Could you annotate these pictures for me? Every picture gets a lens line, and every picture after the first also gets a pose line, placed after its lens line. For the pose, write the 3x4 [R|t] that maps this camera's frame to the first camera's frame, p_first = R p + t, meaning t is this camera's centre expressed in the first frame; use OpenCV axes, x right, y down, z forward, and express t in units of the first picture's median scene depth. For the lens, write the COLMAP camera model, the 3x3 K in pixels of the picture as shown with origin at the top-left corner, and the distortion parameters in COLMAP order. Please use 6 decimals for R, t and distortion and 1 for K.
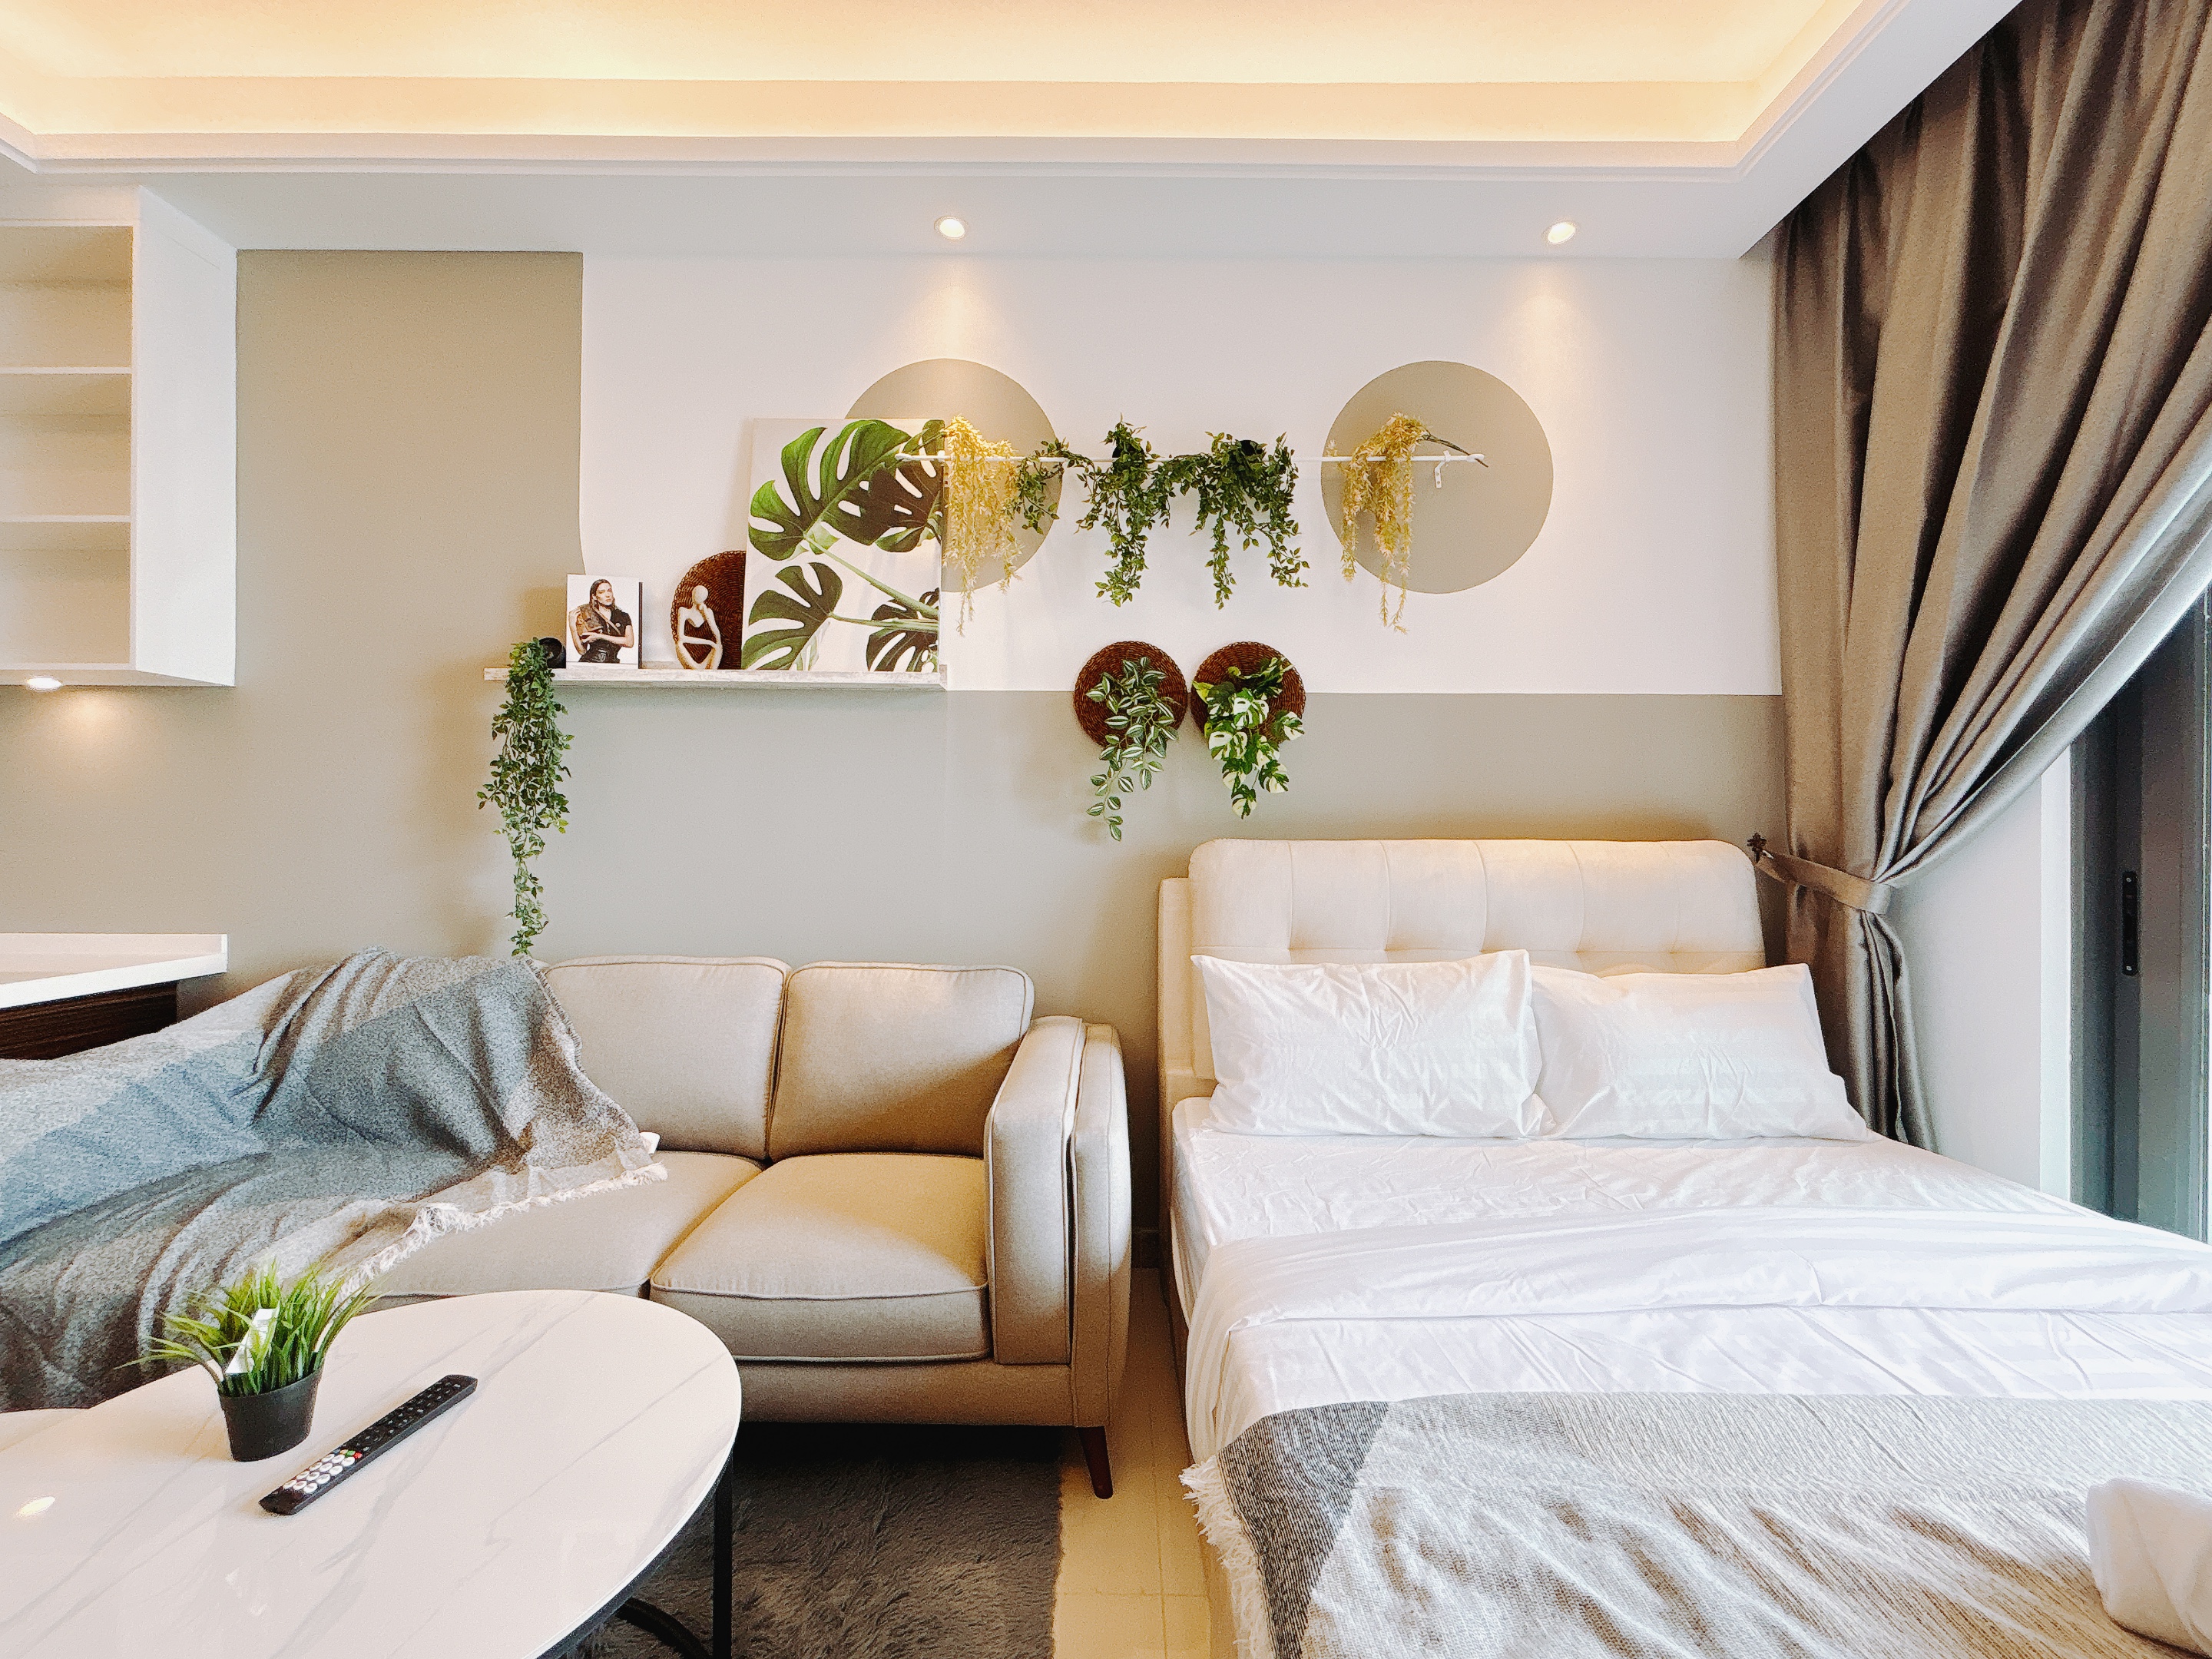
lens RADIAL K [[967.0, 0, 1106.0], [0, 967.0, 829.5], [0, 0, 1]] dist [0.000213, 0.000183]
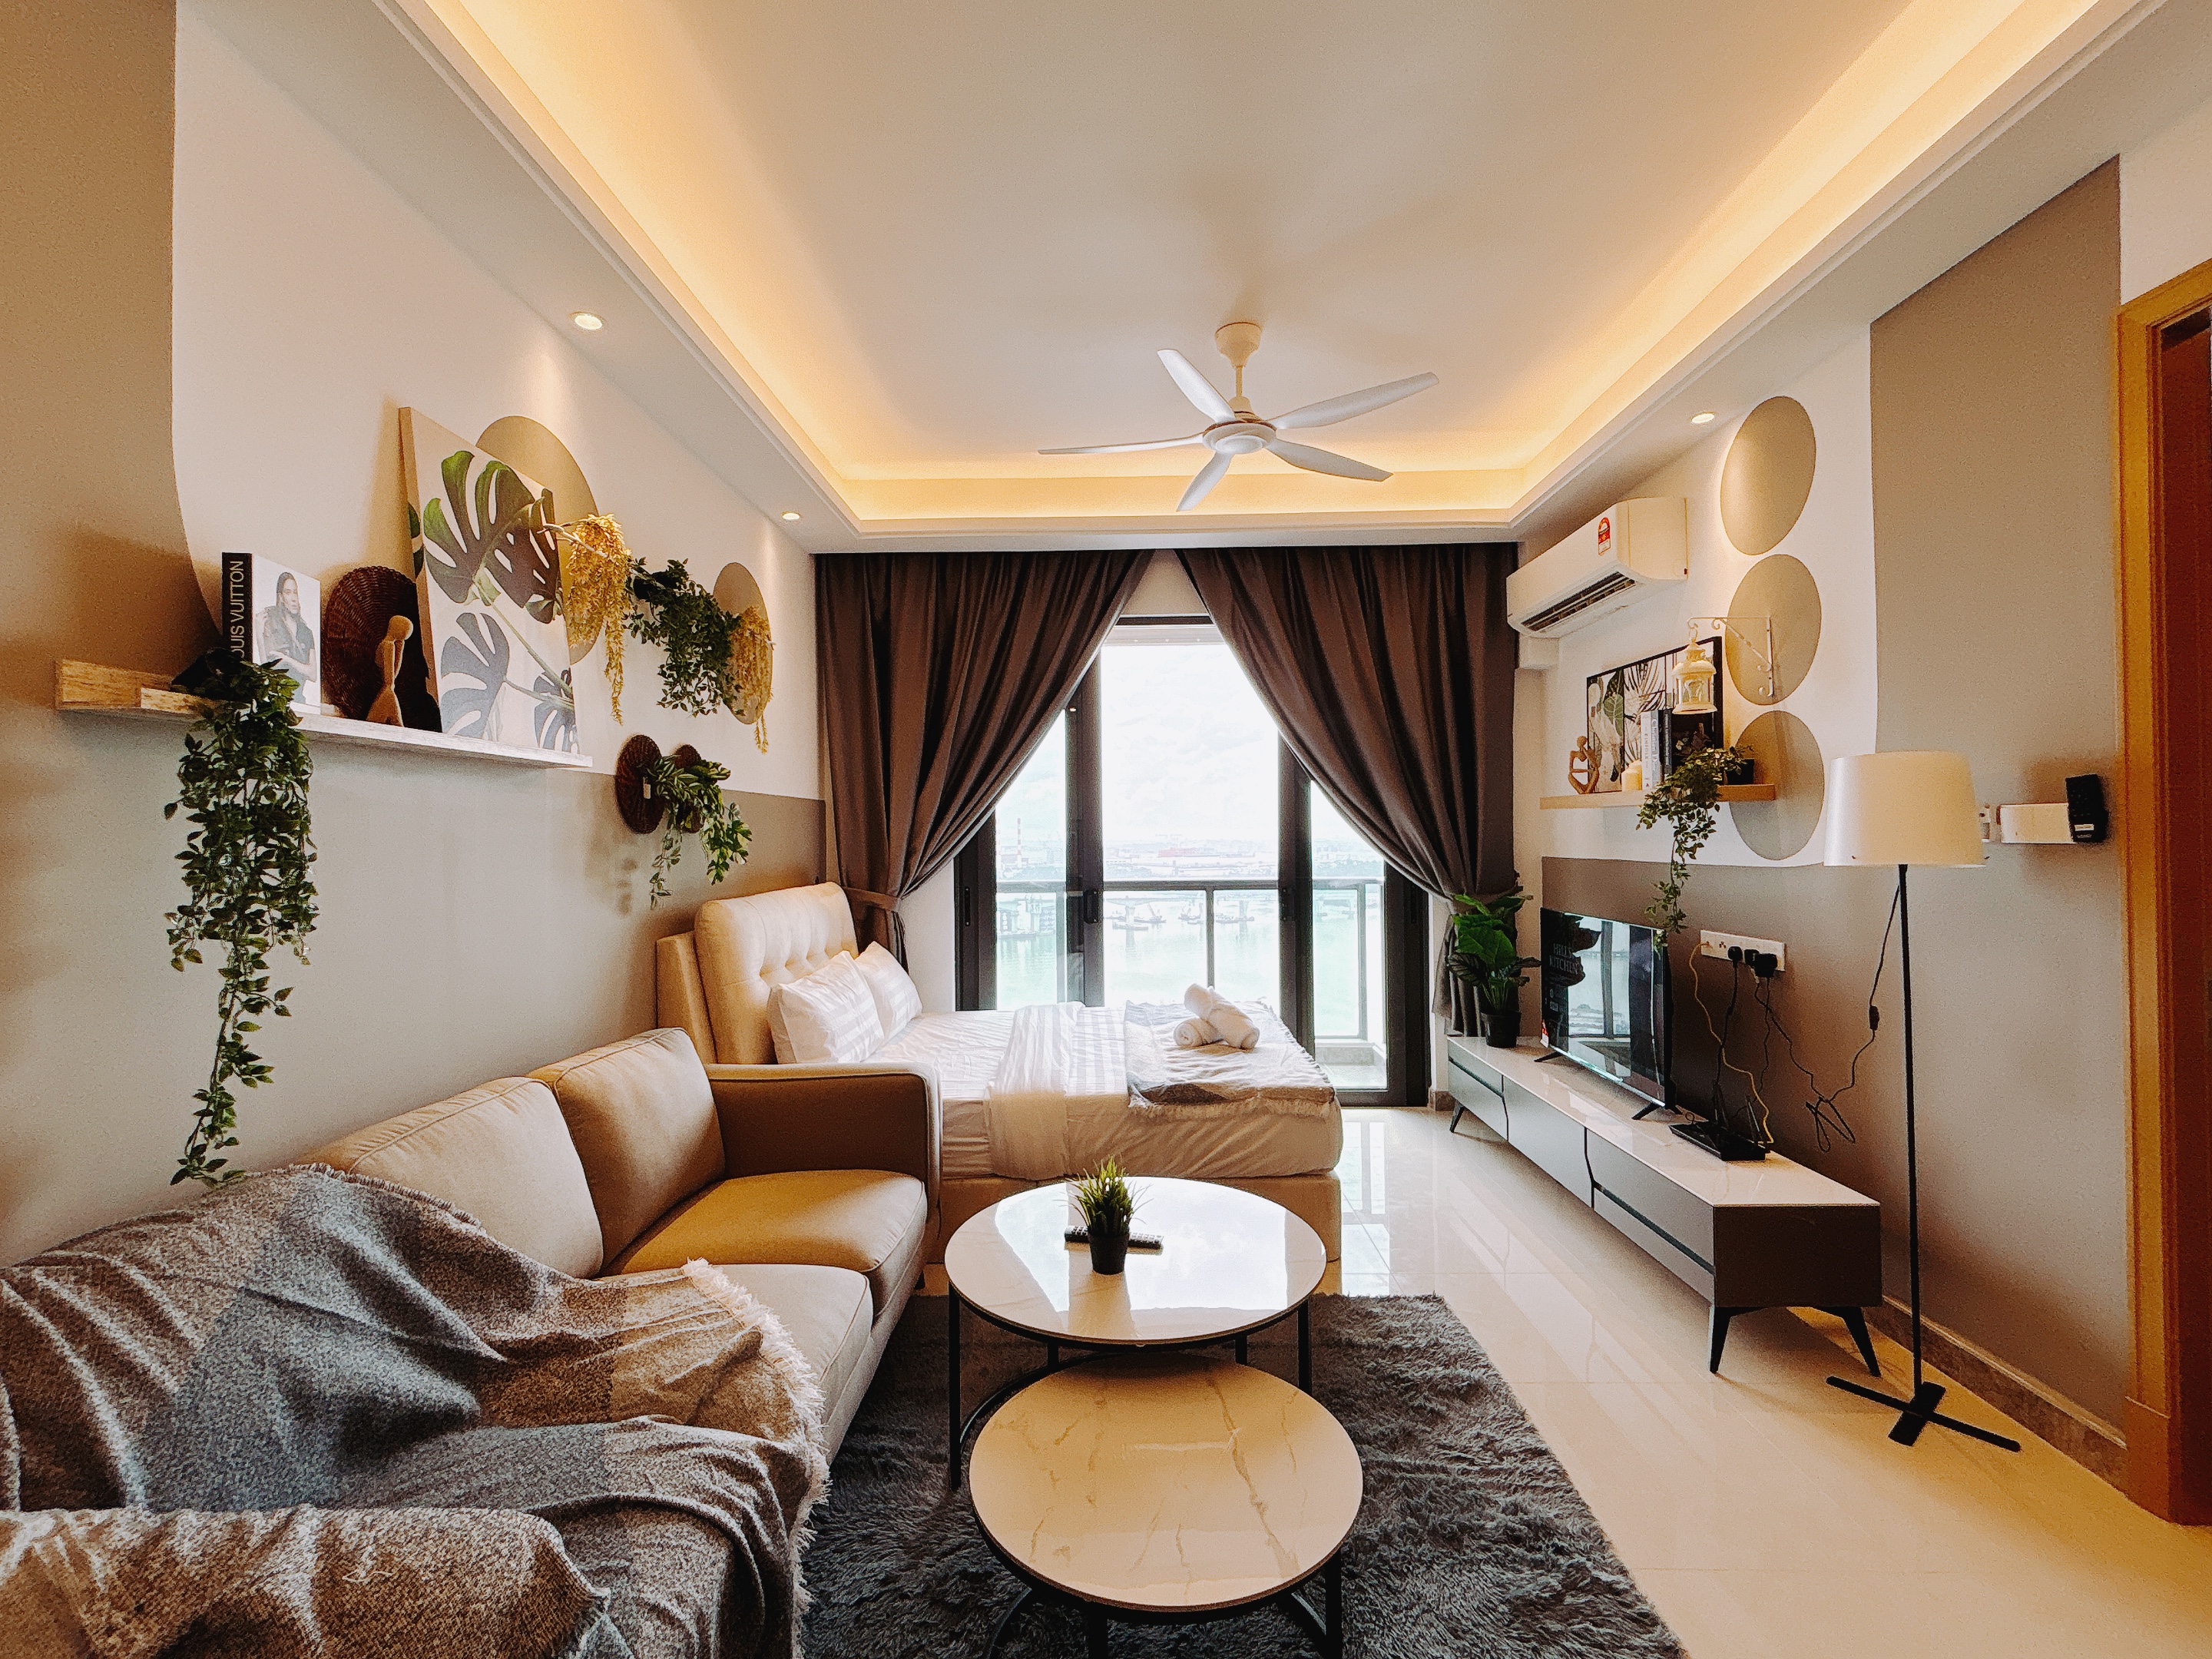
lens RADIAL K [[973.7, 0, 1113.7], [0, 973.7, 825.9], [0, 0, 1]] dist [-0.001212, -0.000320]
pose [[0.011191, 0.002391, 0.999935, -1.169335], [0.011195, 0.999934, -0.002516, -0.078940], [-0.999875, 0.011223, 0.011163, 0.433650]]
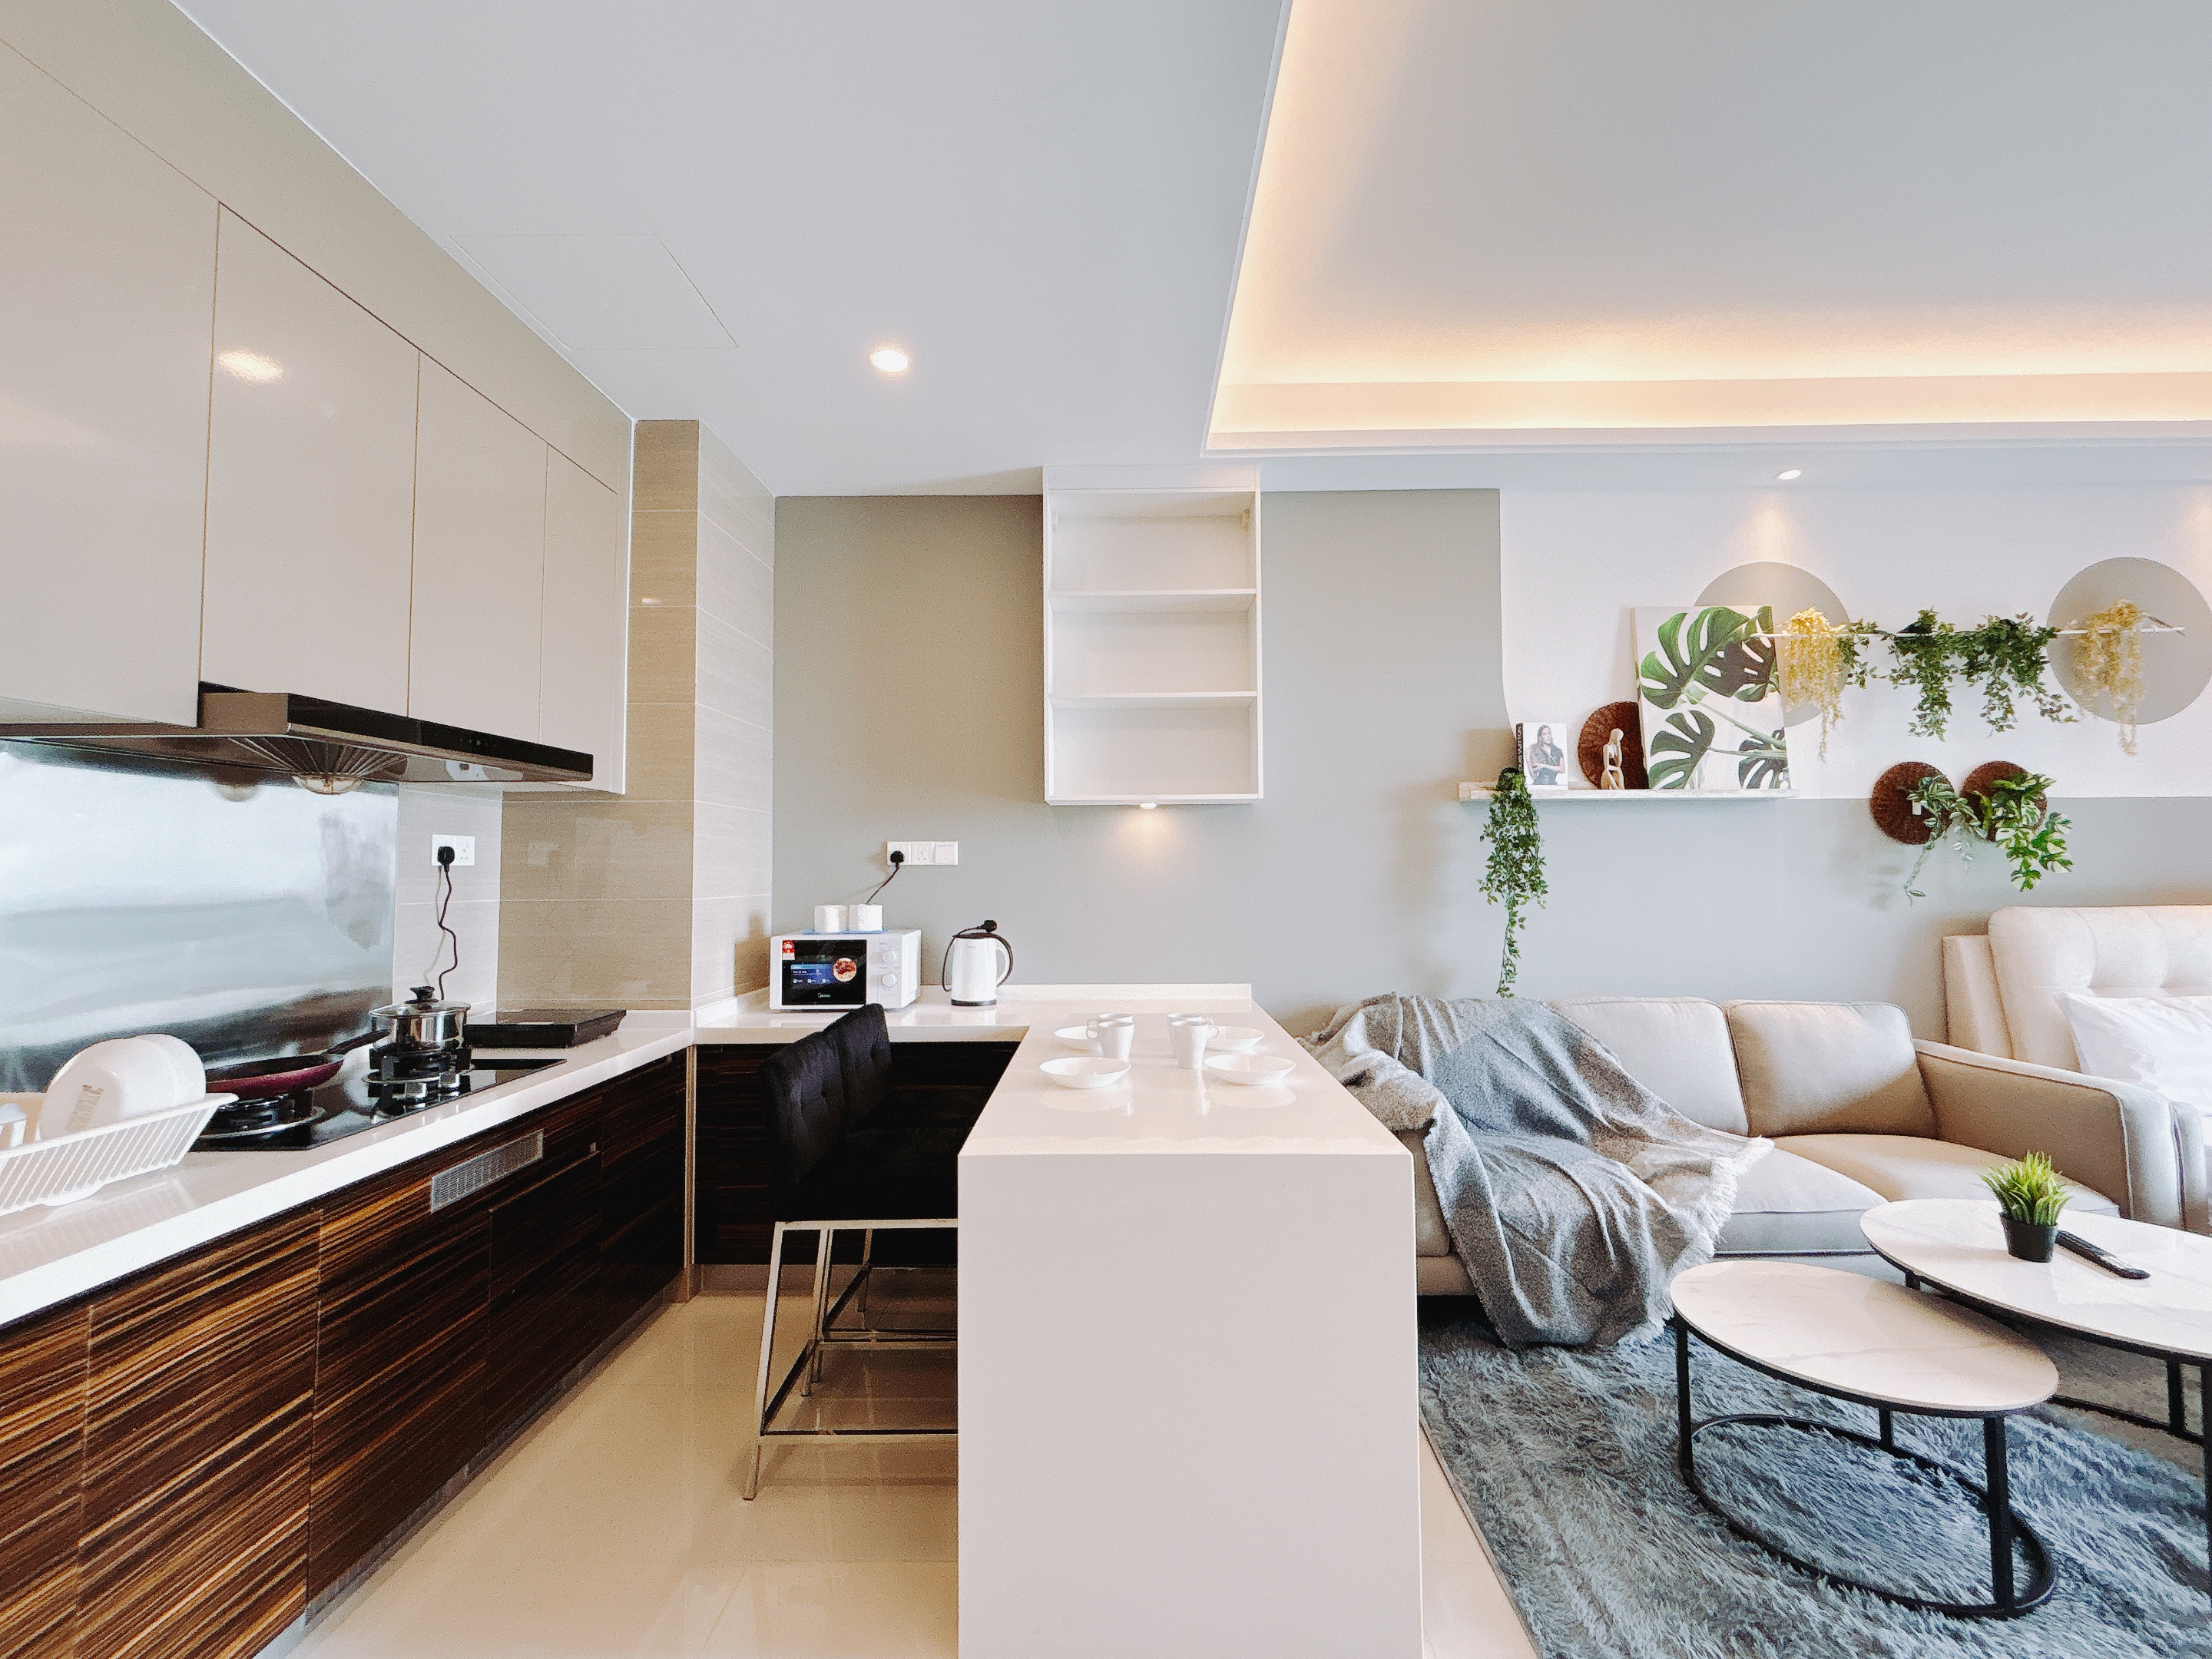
lens RADIAL K [[934.4, 0, 1116.7], [0, 934.4, 827.6], [0, 0, 1]] dist [-0.001687, 0.001164]
pose [[0.999788, -0.013893, -0.015211, -1.117967], [0.013204, 0.998923, -0.044477, -0.058685], [0.015812, 0.044267, 0.998895, -0.352165]]
